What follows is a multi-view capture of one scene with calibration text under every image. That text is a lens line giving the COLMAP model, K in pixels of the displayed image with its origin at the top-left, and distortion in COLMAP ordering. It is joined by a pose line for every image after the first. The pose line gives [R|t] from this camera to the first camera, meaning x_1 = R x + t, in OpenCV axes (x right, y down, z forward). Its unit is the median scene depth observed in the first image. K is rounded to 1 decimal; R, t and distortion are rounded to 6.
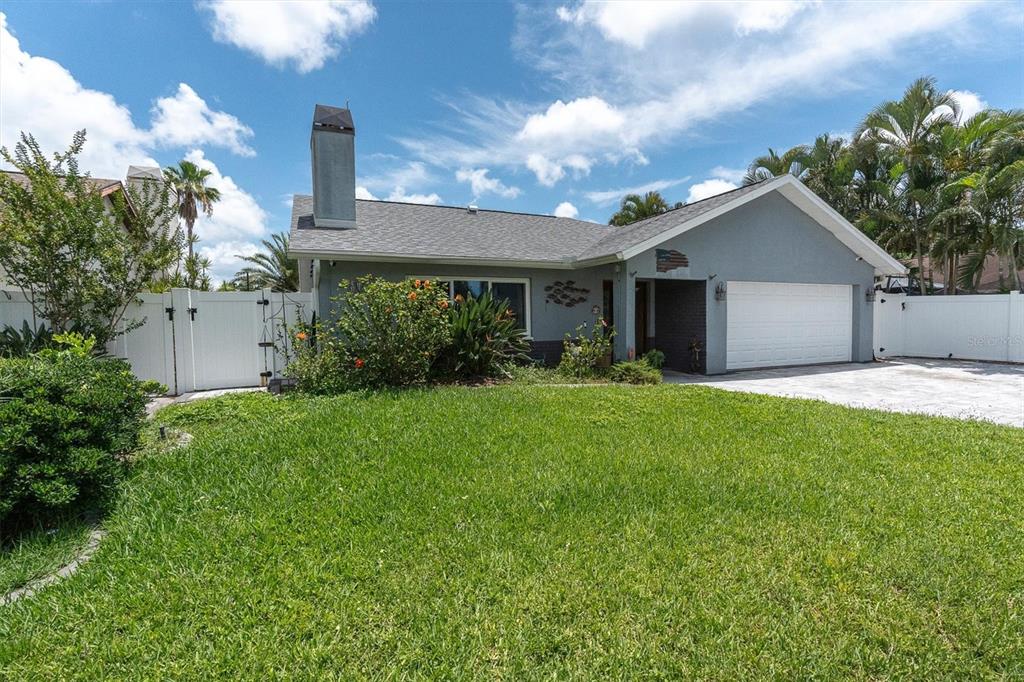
lens RADIAL K [[465.4, 0, 510.6], [0, 465.4, 341.8], [0, 0, 1]] dist [-0.023501, 0.007218]
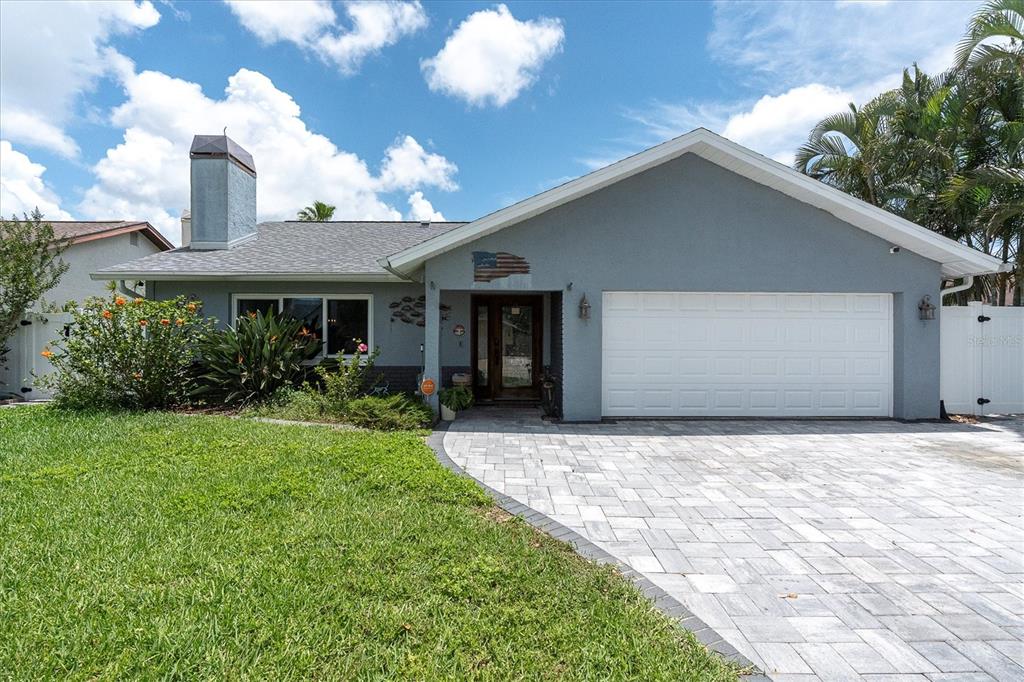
lens RADIAL K [[465.4, 0, 507.1], [0, 465.4, 347.1], [0, 0, 1]] dist [-0.023501, 0.007218]
pose [[0.922904, 0.023439, -0.384315, 0.514474], [-0.032478, 0.999327, -0.017044, -0.024682], [0.383657, 0.028212, 0.923045, 0.243278]]
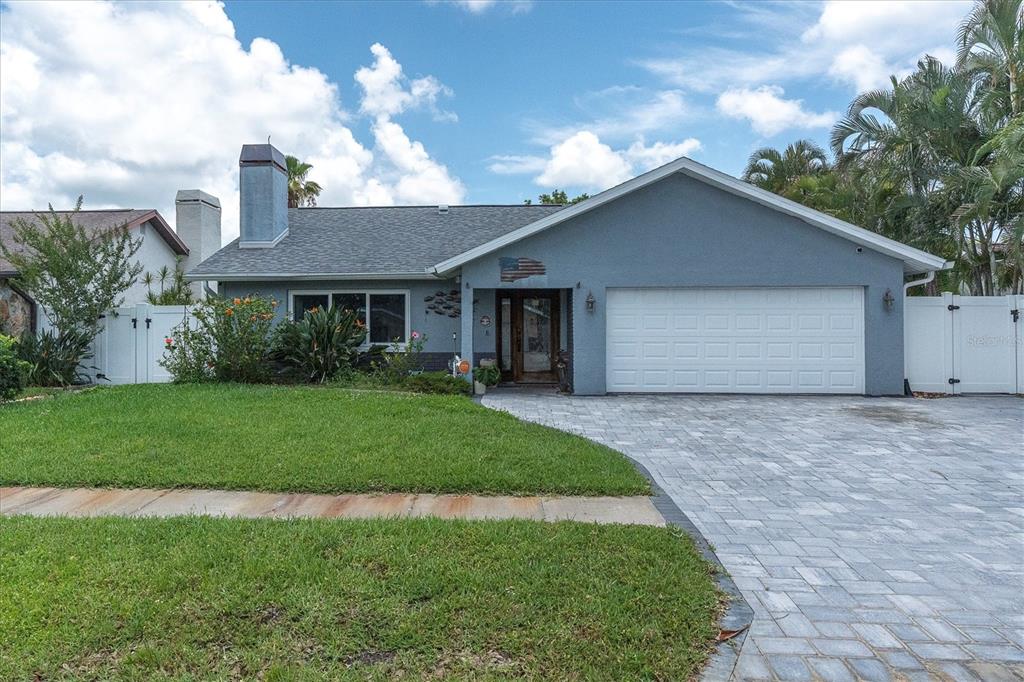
lens RADIAL K [[675.1, 0, 479.7], [0, 675.1, 342.9], [0, 0, 1]] dist [-0.019924, -0.008898]
pose [[0.891828, 0.021469, -0.451865, 0.697923], [-0.028902, 0.999537, -0.009554, -0.009674], [0.451451, 0.021580, 0.892035, -0.186783]]
